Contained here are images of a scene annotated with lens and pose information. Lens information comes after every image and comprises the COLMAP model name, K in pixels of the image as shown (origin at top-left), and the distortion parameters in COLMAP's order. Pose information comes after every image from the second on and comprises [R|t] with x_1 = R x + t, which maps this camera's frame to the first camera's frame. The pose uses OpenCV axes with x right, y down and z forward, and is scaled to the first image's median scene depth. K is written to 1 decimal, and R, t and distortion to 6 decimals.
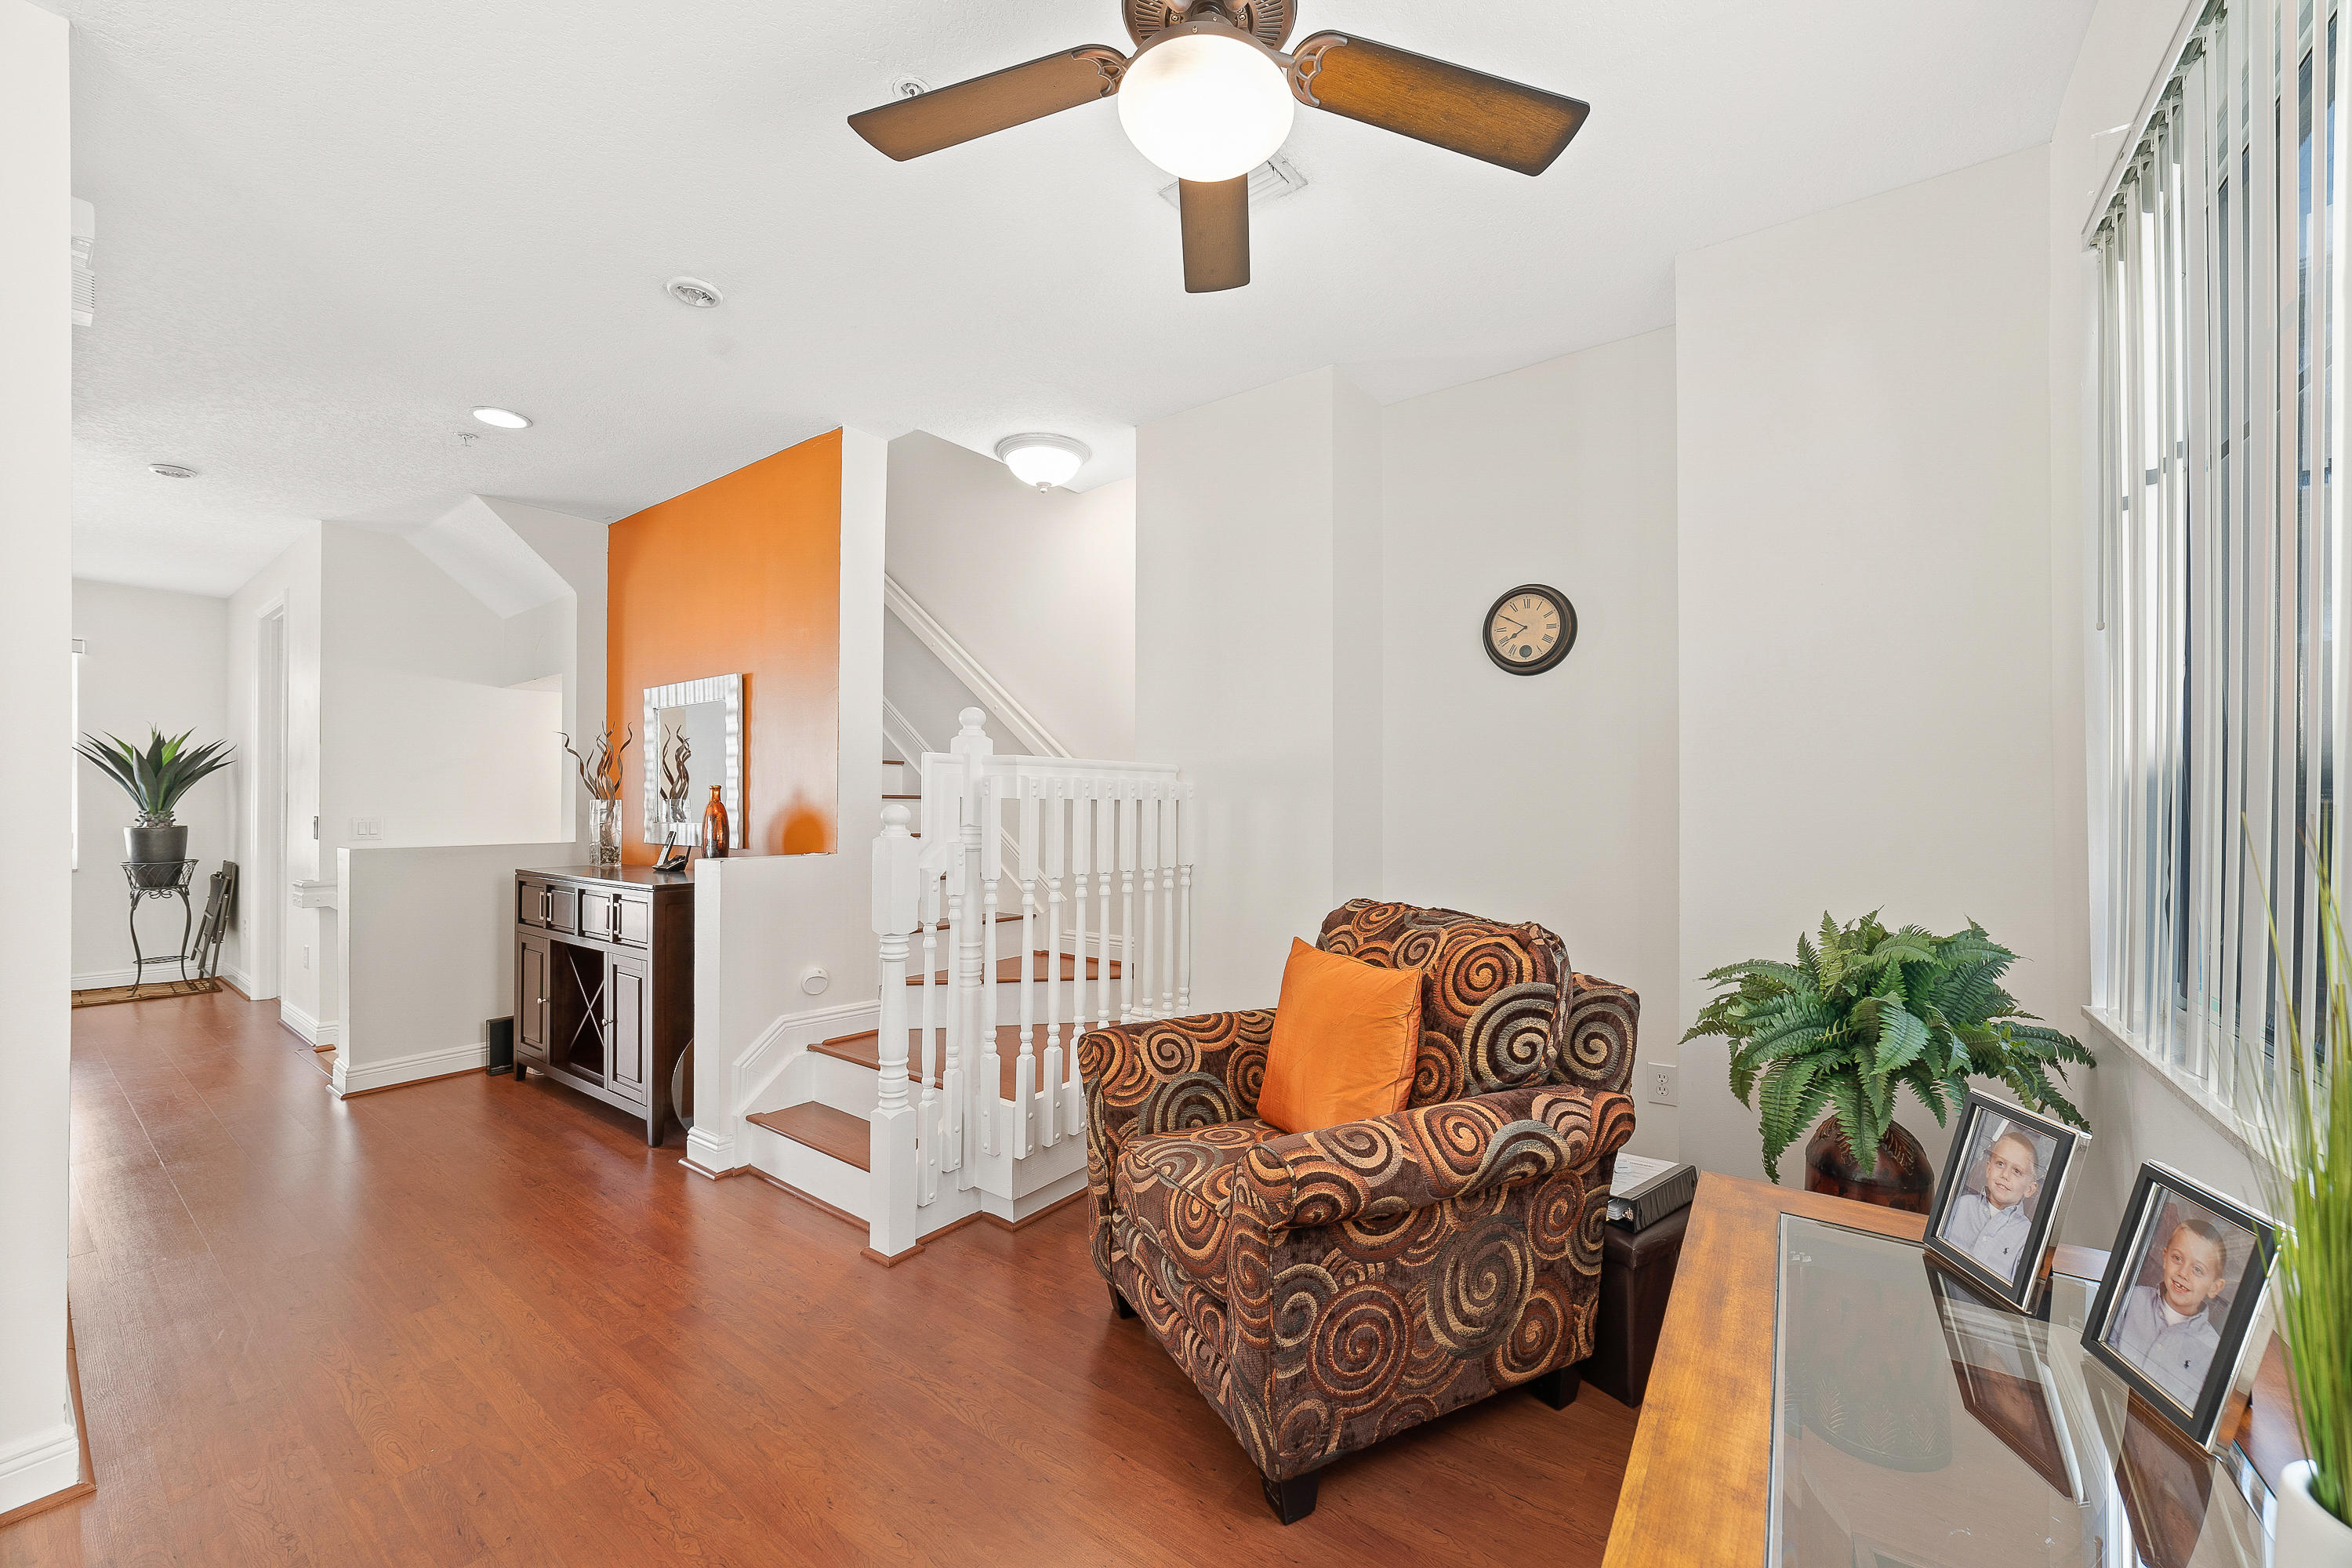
lens RADIAL K [[911.4, 0, 1186.9], [0, 911.4, 804.5], [0, 0, 1]] dist [-0.021462, 0.007461]
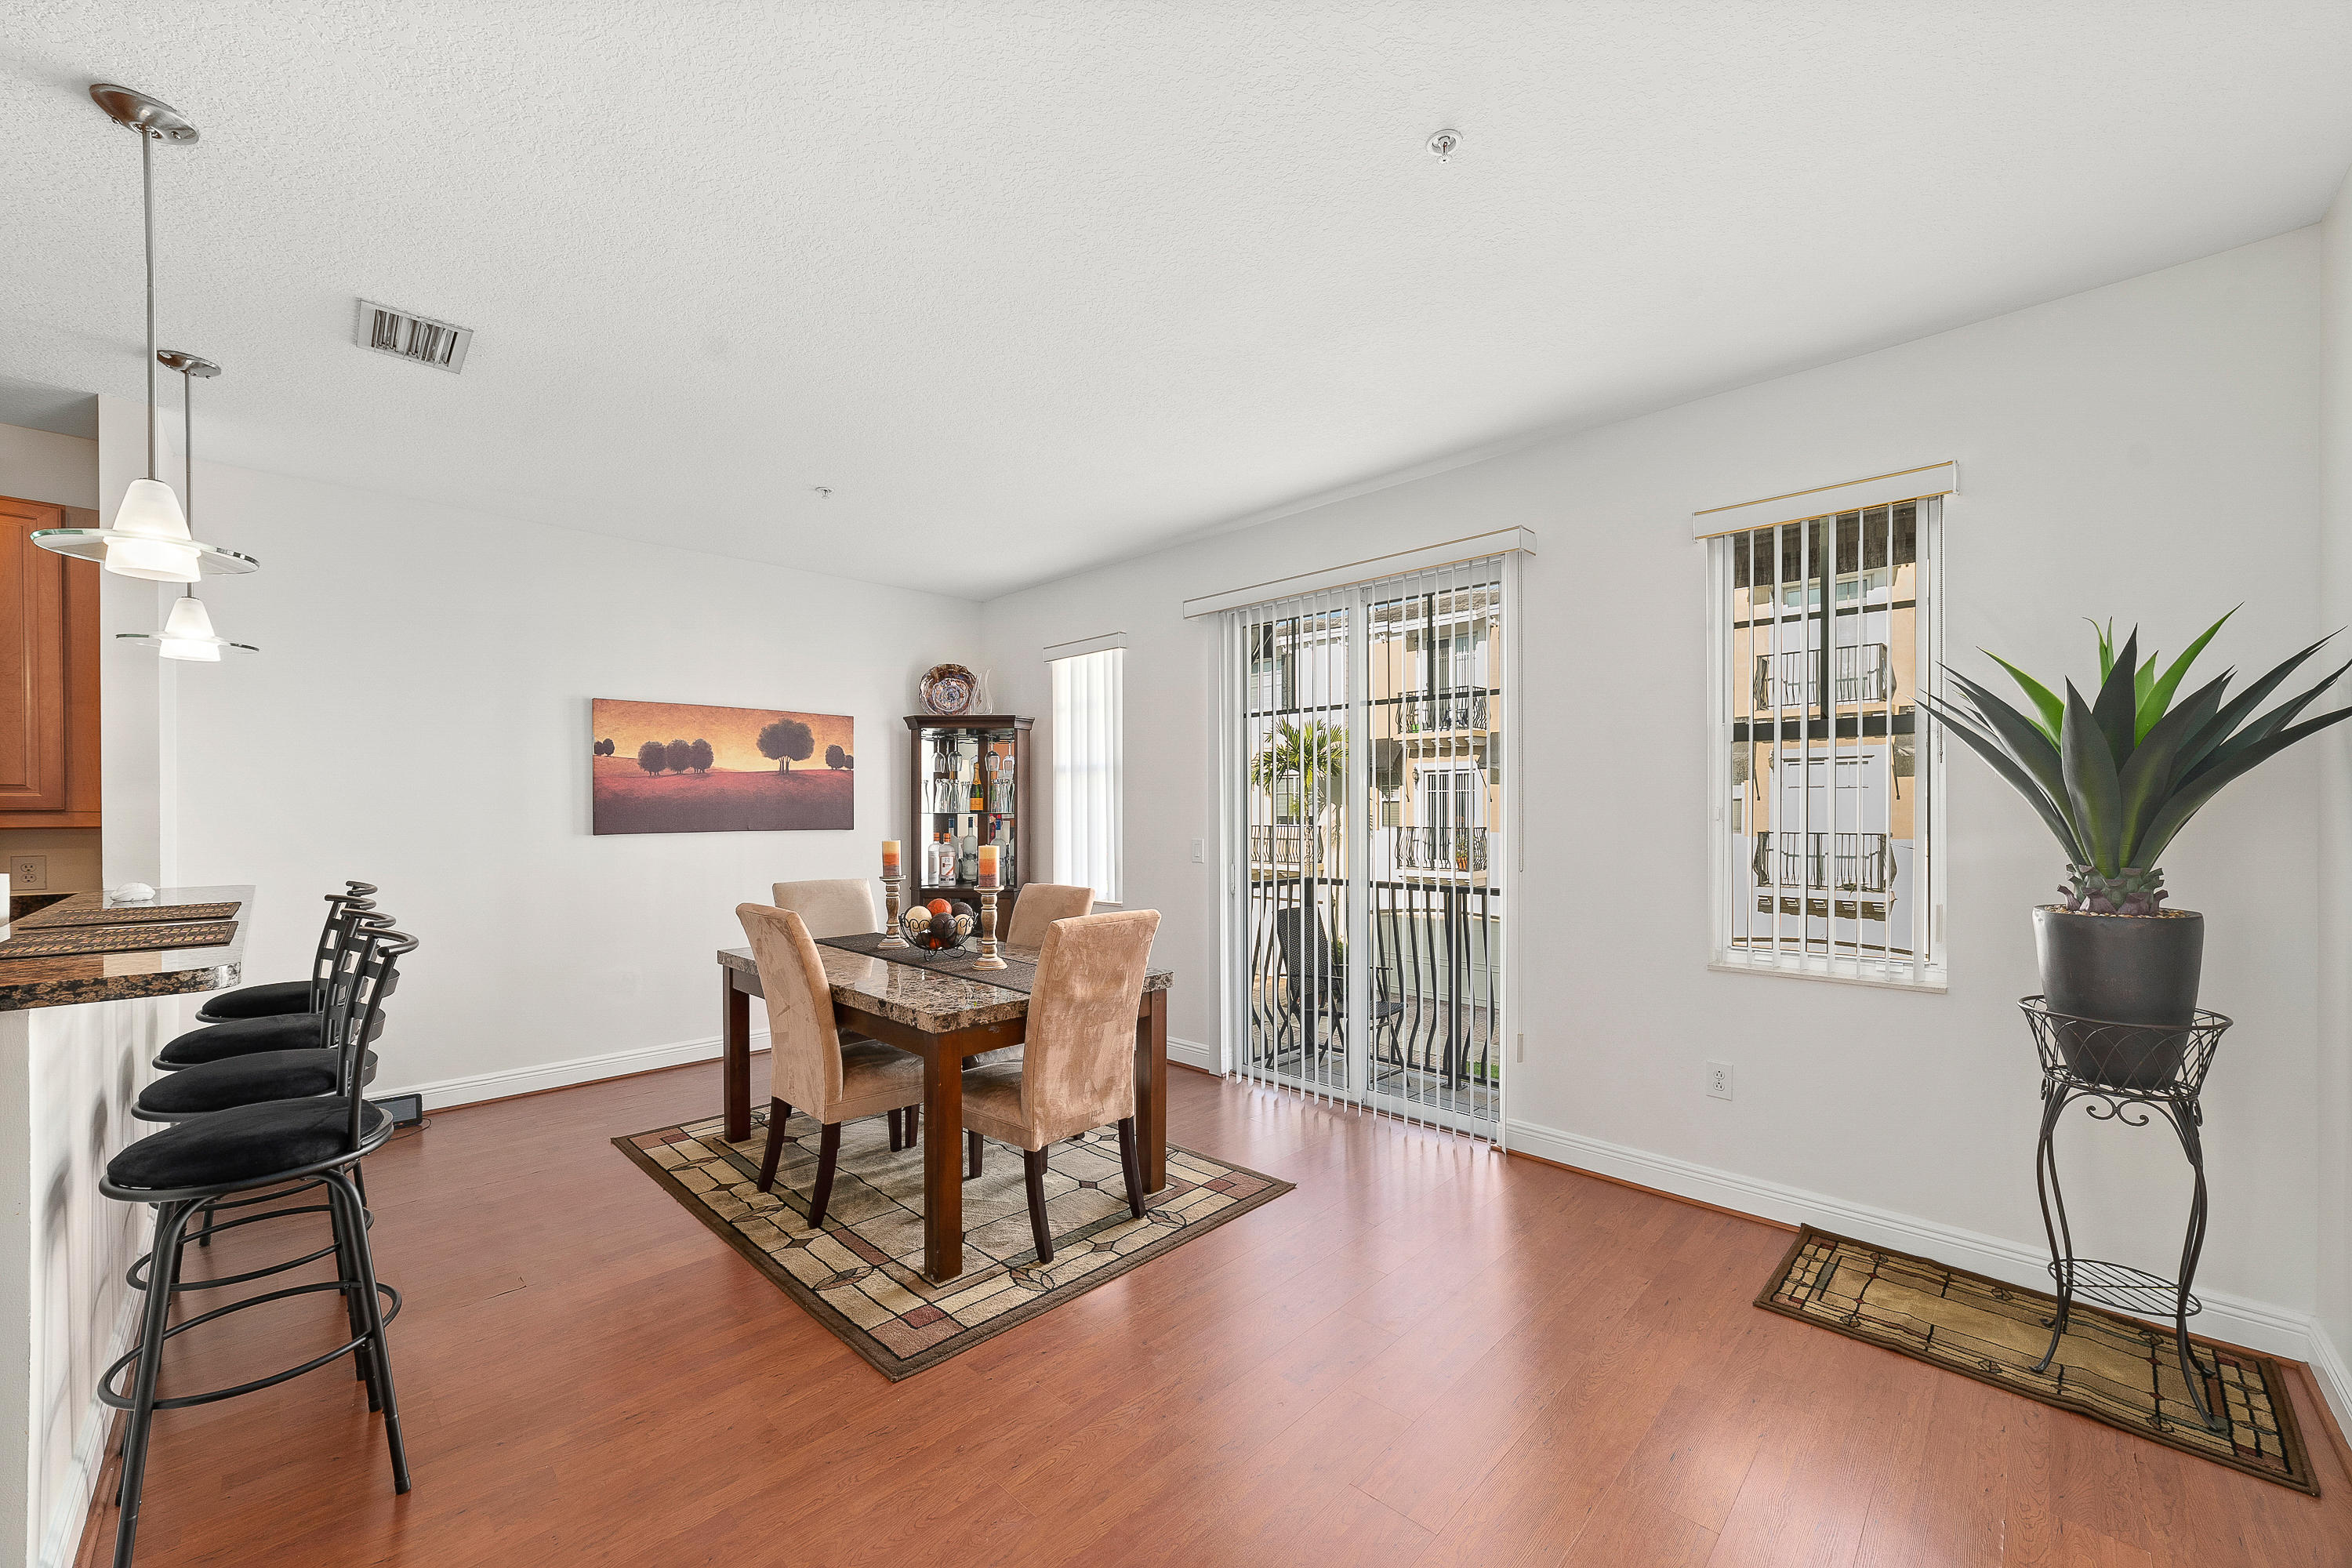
lens RADIAL K [[911.4, 0, 1176.4], [0, 911.4, 819.8], [0, 0, 1]] dist [-0.021462, 0.007461]
pose [[-0.147772, 0.018880, -0.988841, -1.449101], [-0.004326, 0.999796, 0.019735, -0.032235], [0.989012, 0.007194, -0.147660, 1.336415]]
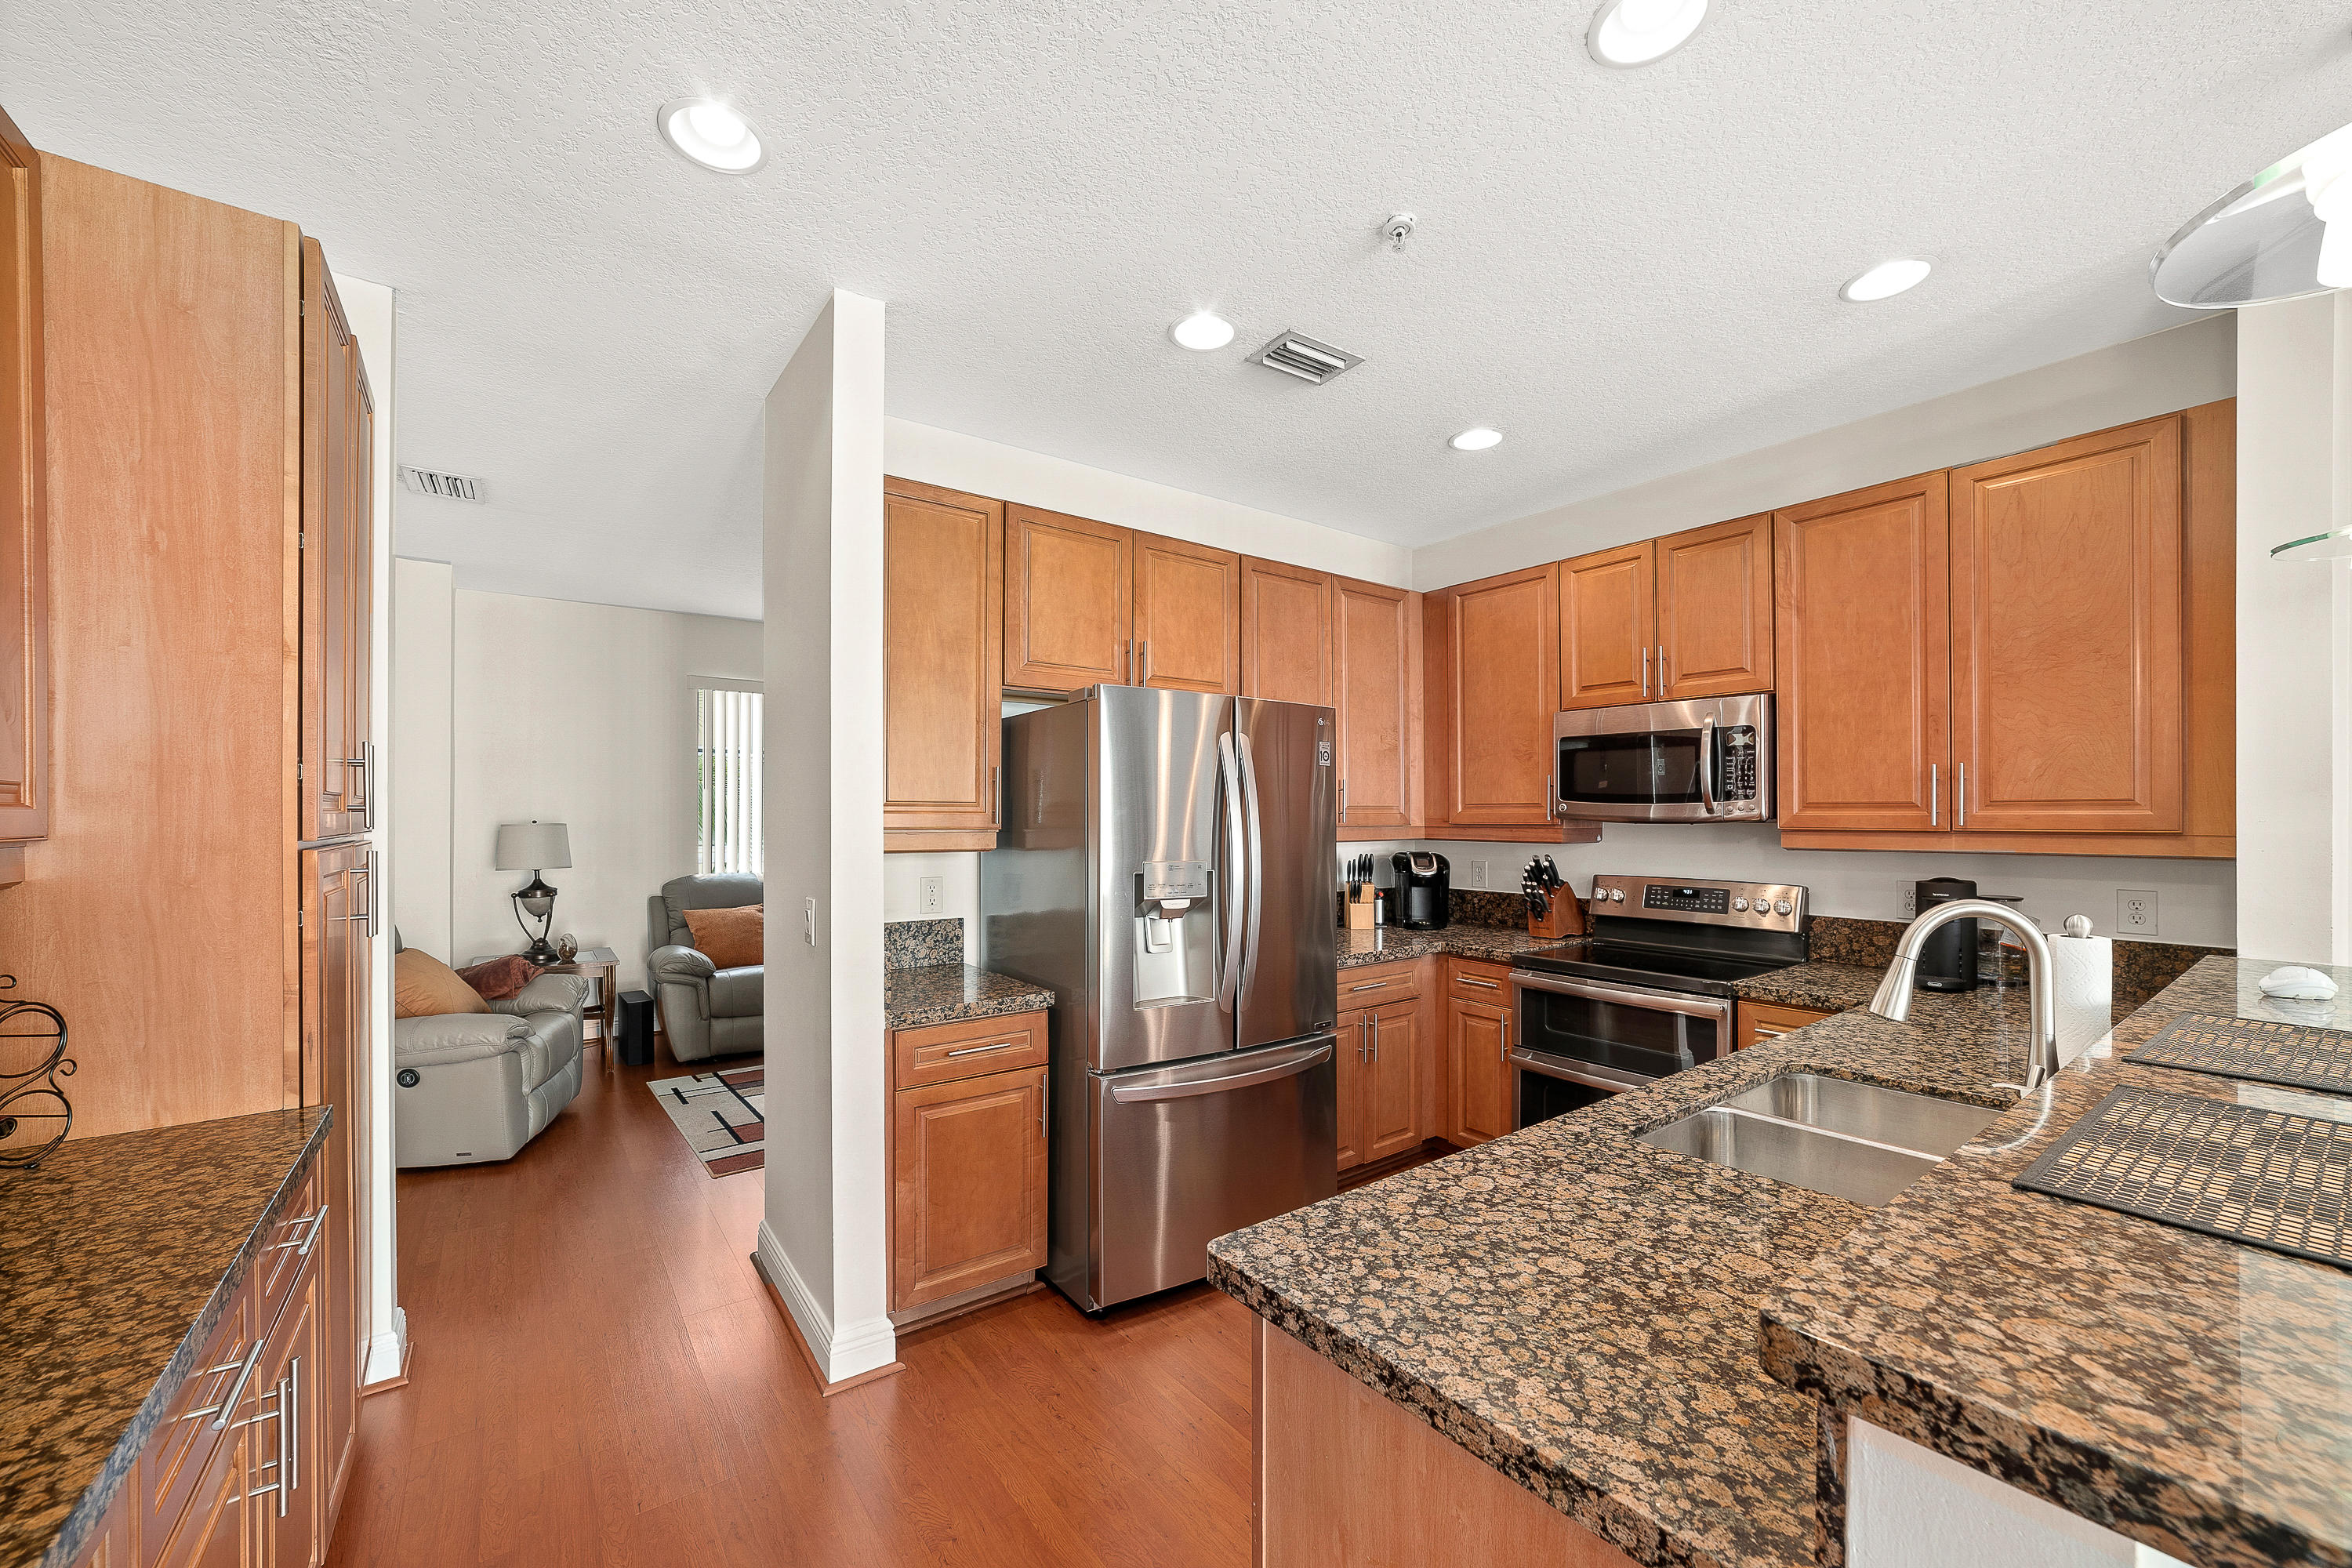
lens RADIAL K [[911.4, 0, 1159.9], [0, 911.4, 805.4], [0, 0, 1]] dist [-0.021462, 0.007461]
pose [[-0.951769, 0.007186, 0.306732, -1.709961], [0.006202, 0.999972, -0.004181, -0.041789], [-0.306754, -0.002077, -0.951787, 0.874525]]
